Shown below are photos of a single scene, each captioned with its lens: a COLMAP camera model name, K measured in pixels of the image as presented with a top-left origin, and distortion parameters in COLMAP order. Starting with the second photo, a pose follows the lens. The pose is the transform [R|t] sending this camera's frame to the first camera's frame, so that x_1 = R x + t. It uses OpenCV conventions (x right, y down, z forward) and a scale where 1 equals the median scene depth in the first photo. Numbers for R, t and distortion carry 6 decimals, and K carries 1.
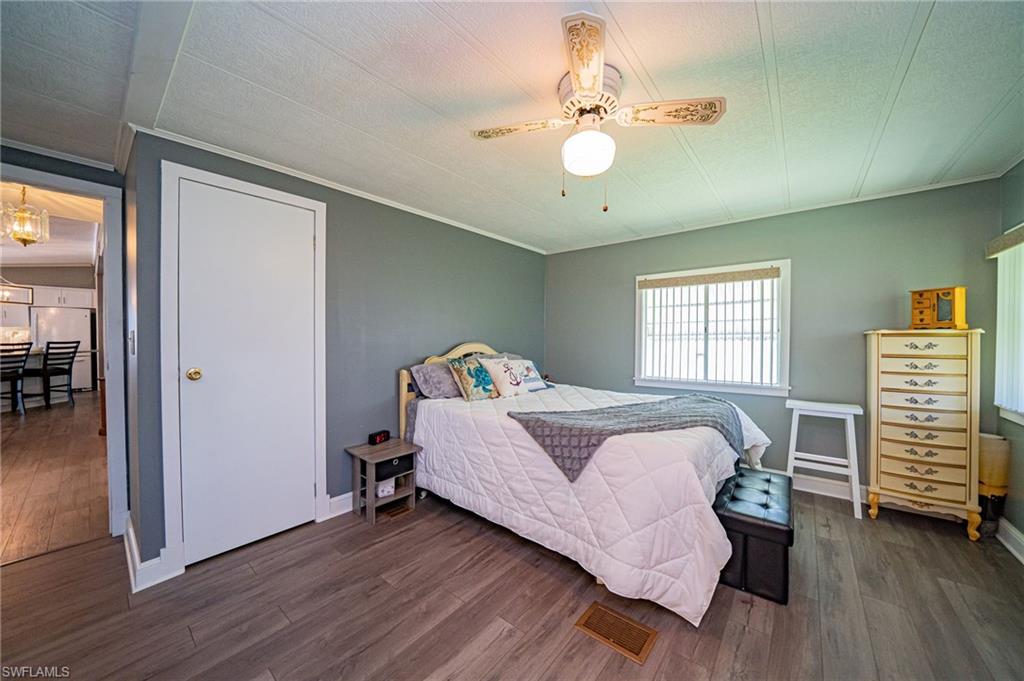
lens RADIAL K [[357.5, 0, 512.5], [0, 357.5, 340.3], [0, 0, 1]] dist [-0.025704, 0.003197]
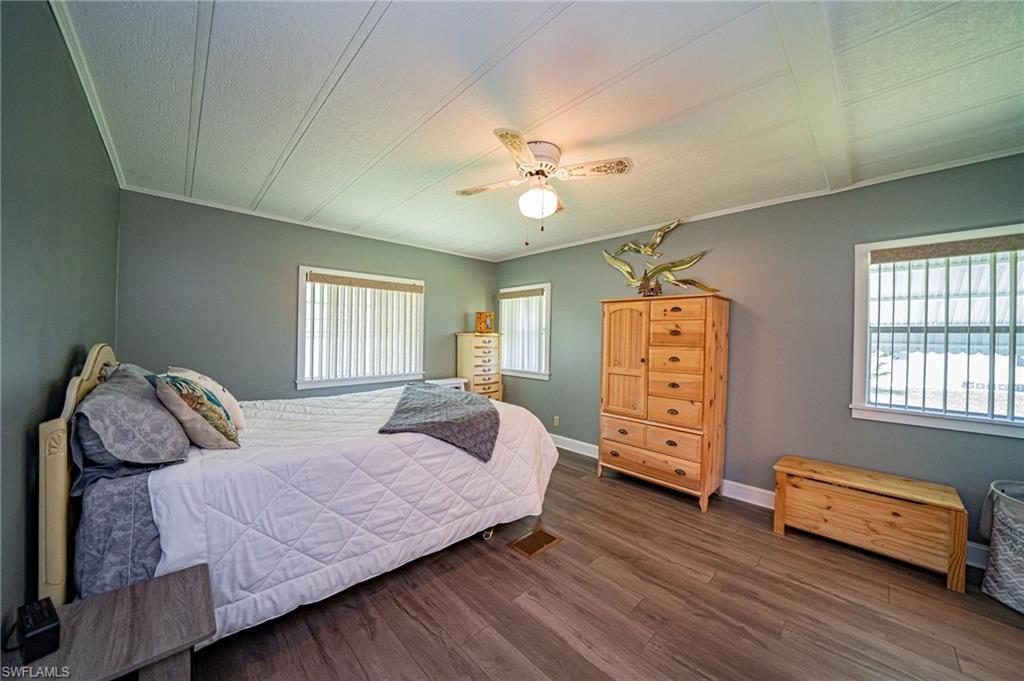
lens RADIAL K [[357.5, 0, 513.4], [0, 357.5, 339.0], [0, 0, 1]] dist [-0.025704, 0.003197]
pose [[0.117757, -0.001487, 0.993041, -0.746378], [-0.003818, 0.999991, 0.001951, -0.002696], [-0.993035, -0.004022, 0.117750, 0.599542]]
